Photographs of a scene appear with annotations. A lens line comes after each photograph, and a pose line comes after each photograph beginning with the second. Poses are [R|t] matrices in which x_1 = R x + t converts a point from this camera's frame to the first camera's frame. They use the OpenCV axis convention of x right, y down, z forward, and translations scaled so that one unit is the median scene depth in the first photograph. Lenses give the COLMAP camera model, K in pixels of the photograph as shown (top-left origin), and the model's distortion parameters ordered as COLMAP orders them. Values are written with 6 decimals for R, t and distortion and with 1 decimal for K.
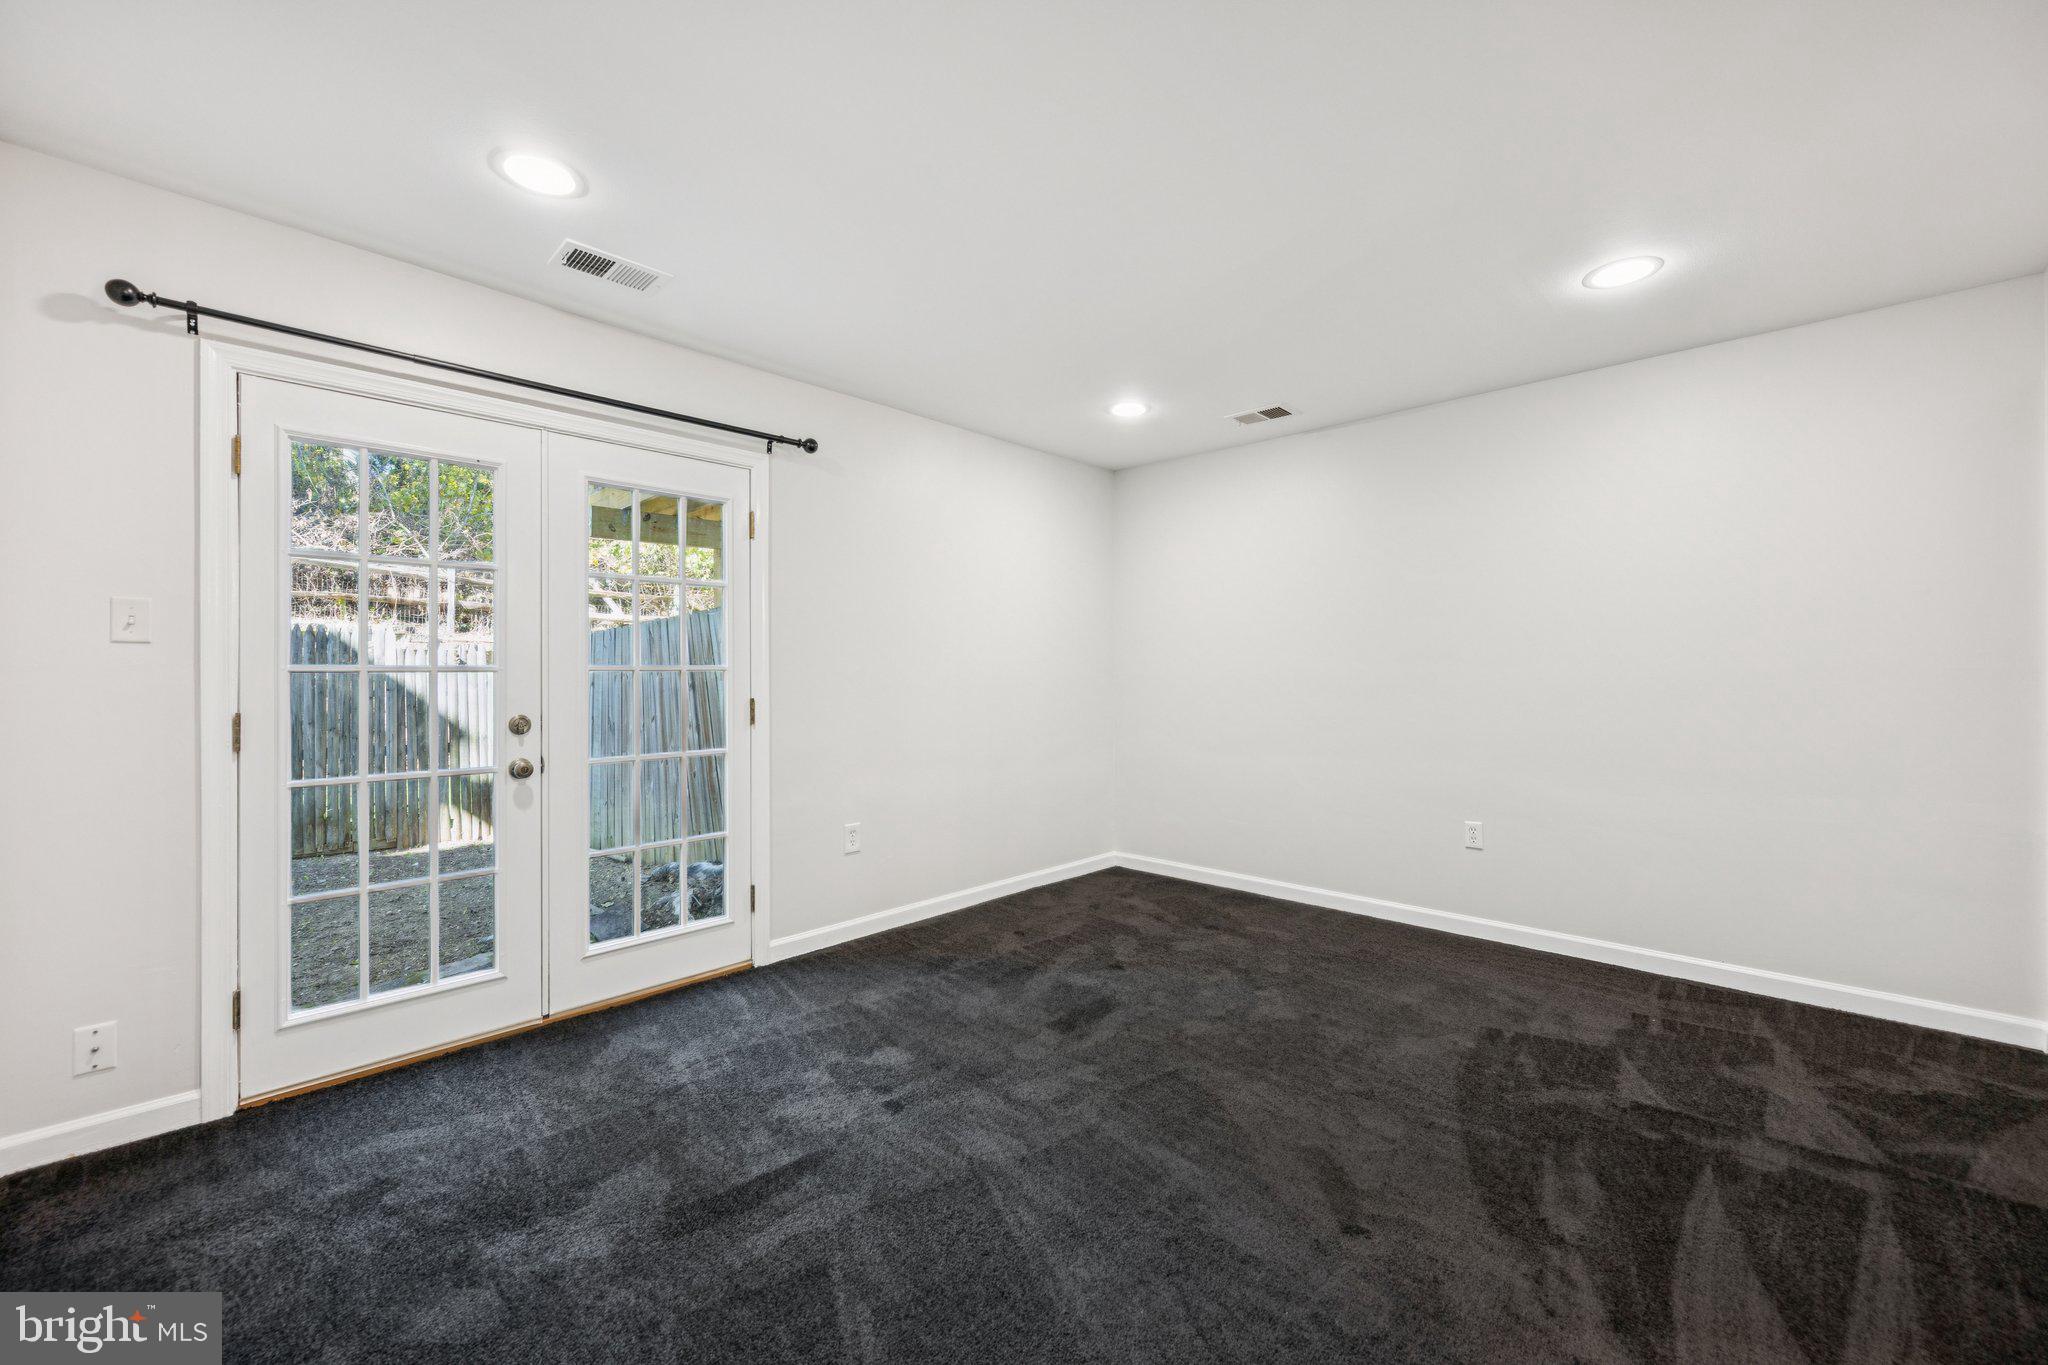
lens RADIAL K [[811.4, 0, 1030.1], [0, 811.4, 672.7], [0, 0, 1]] dist [-0.002475, -0.000652]
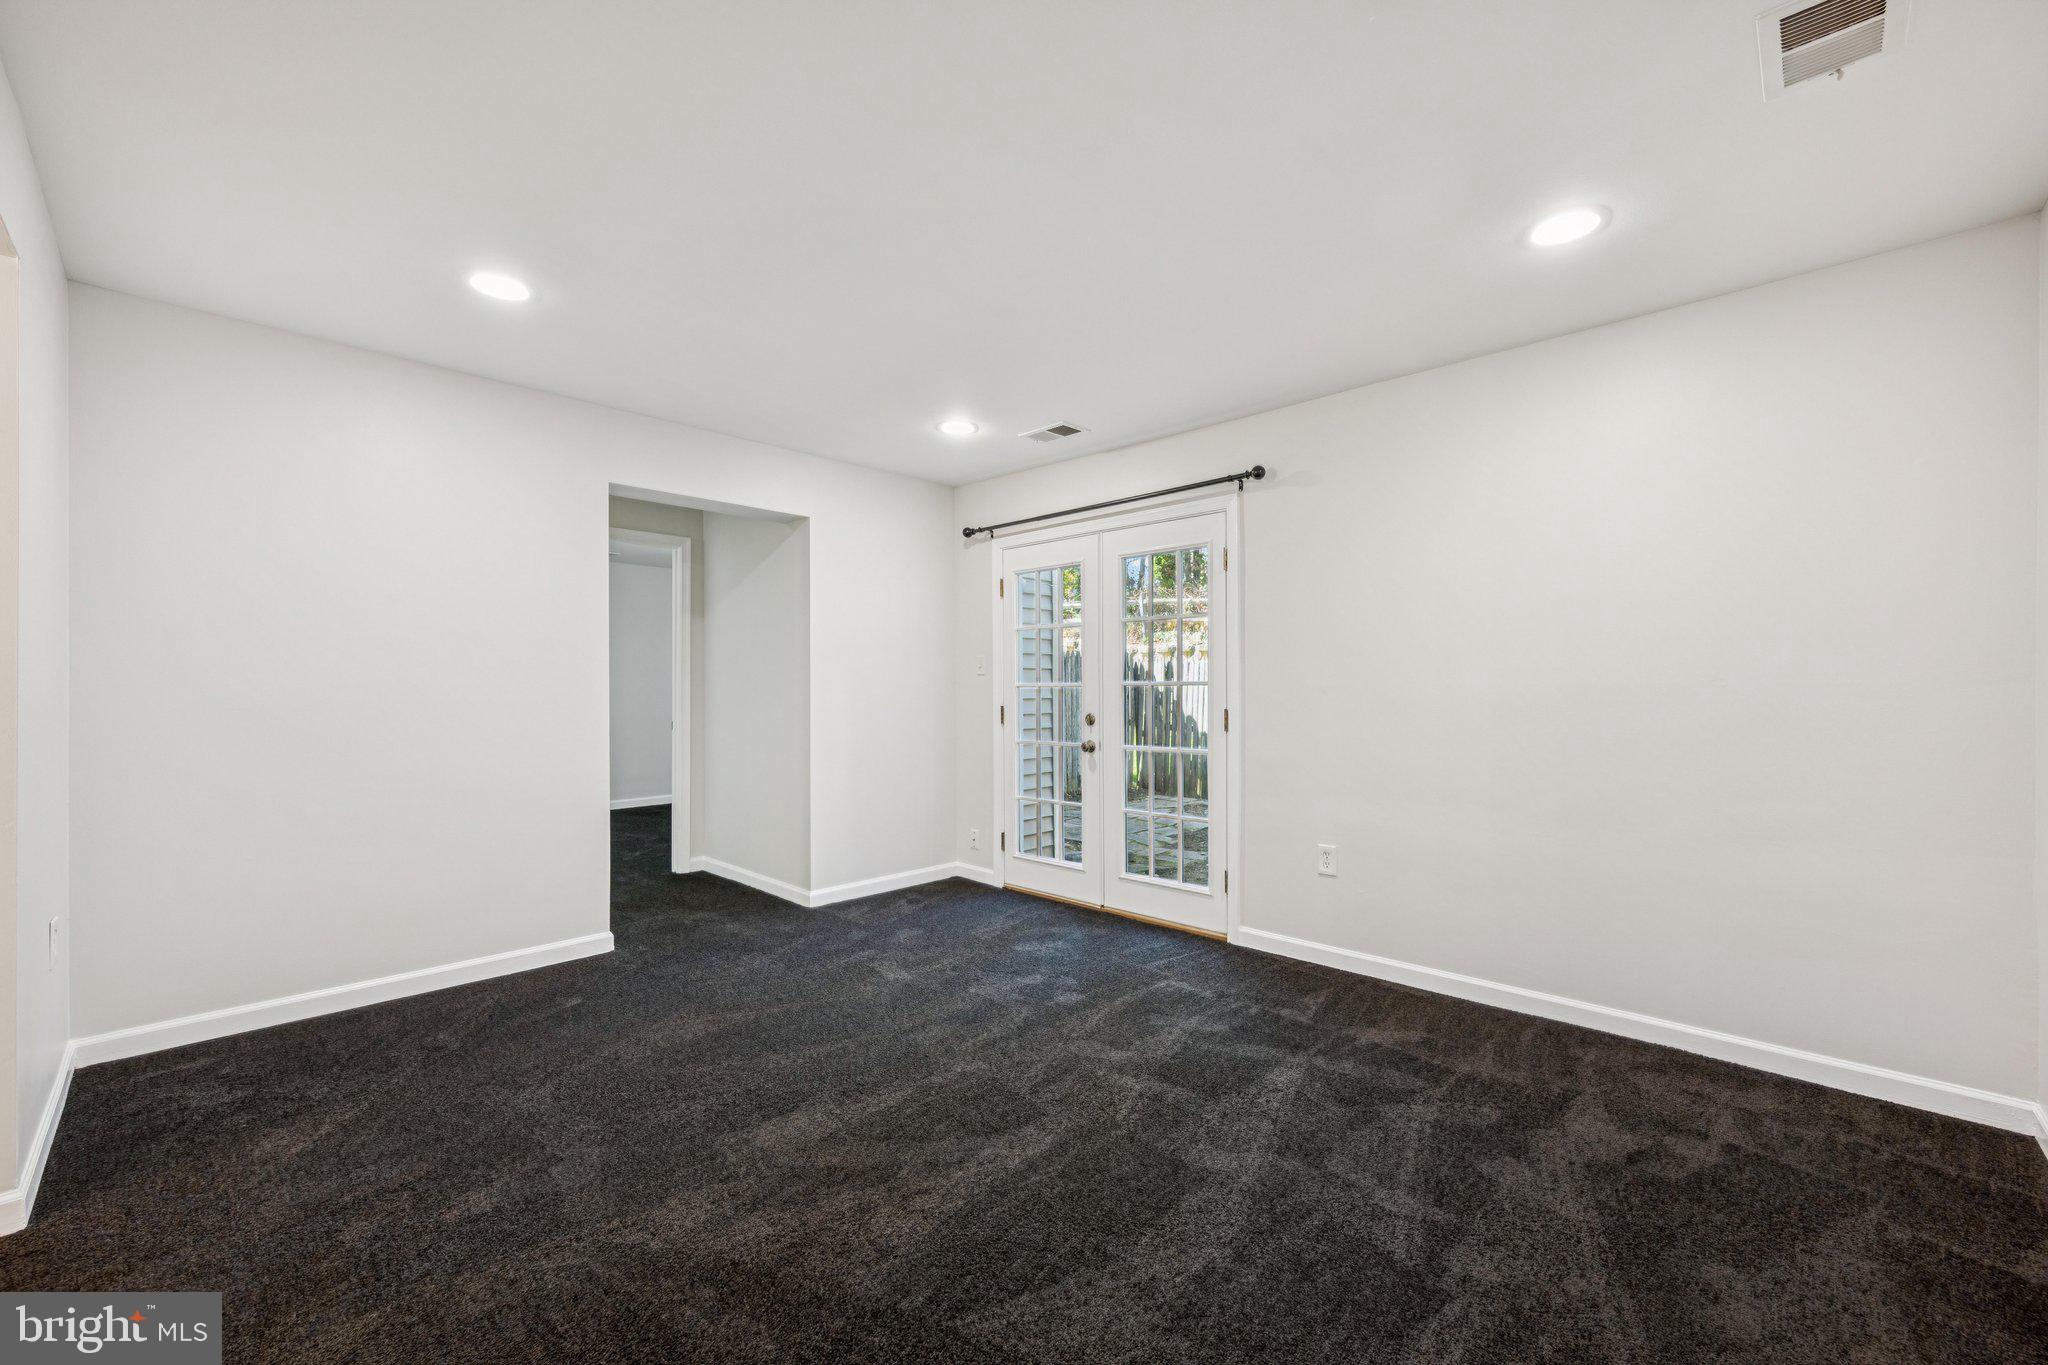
lens RADIAL K [[811.4, 0, 1011.1], [0, 811.4, 684.8], [0, 0, 1]] dist [-0.002475, -0.000652]
pose [[-0.014071, 0.002238, -0.999898, 0.961022], [0.007289, 0.999971, 0.002136, -0.009344], [0.999874, -0.007259, -0.014087, 0.835247]]
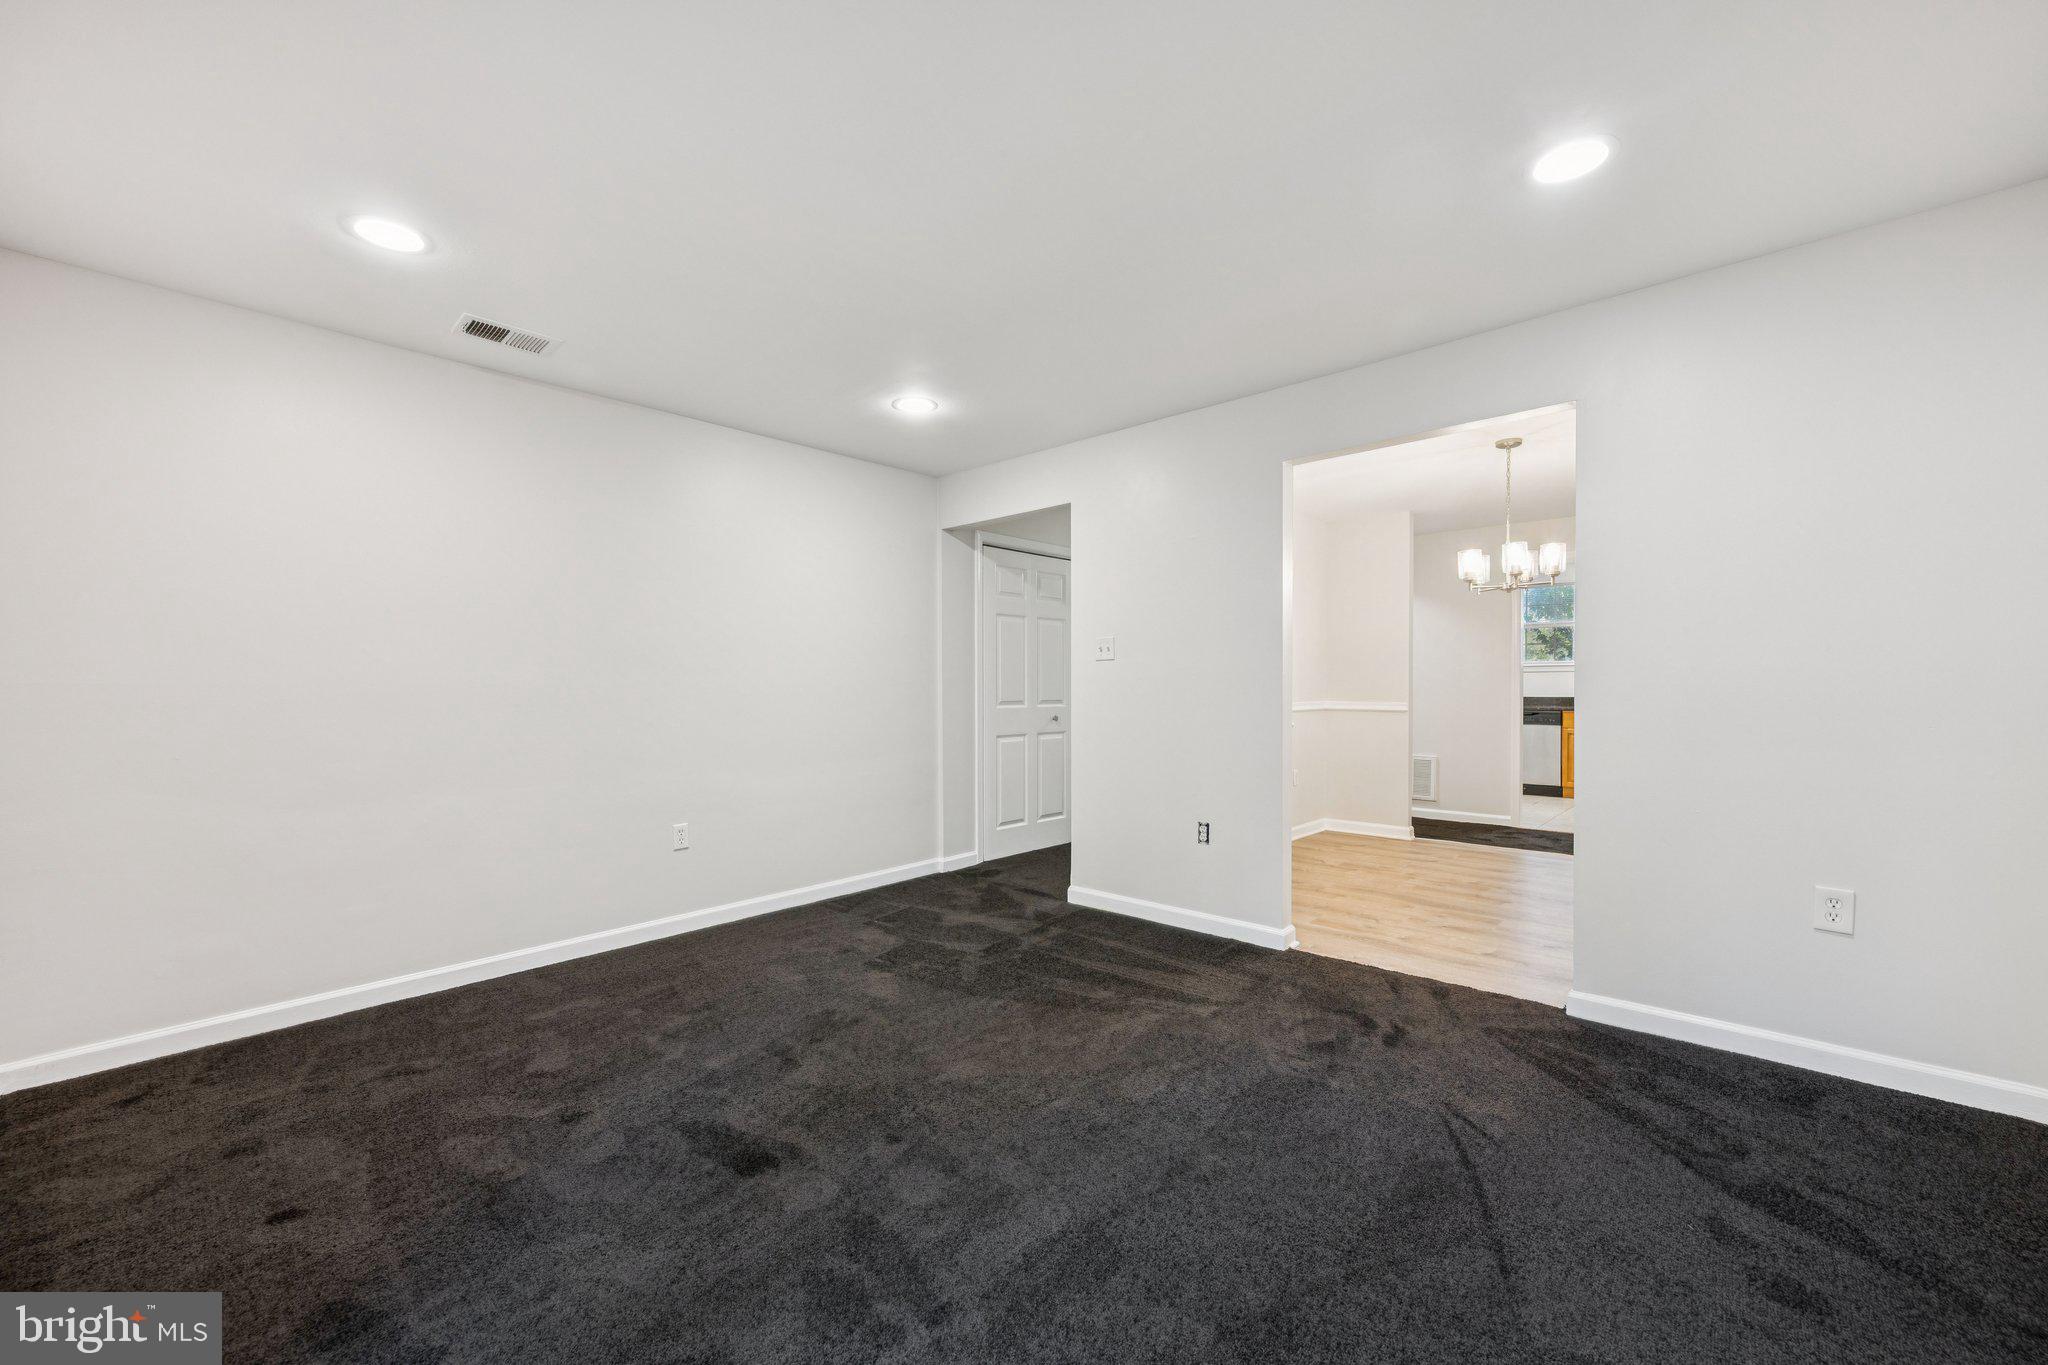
lens RADIAL K [[811.4, 0, 1018.6], [0, 811.4, 687.3], [0, 0, 1]] dist [-0.002475, -0.000652]
pose [[-0.013467, -0.006208, 0.999890, -0.667843], [0.004983, 0.999968, 0.006276, 0.001388], [-0.999897, 0.005067, -0.013436, 0.741864]]
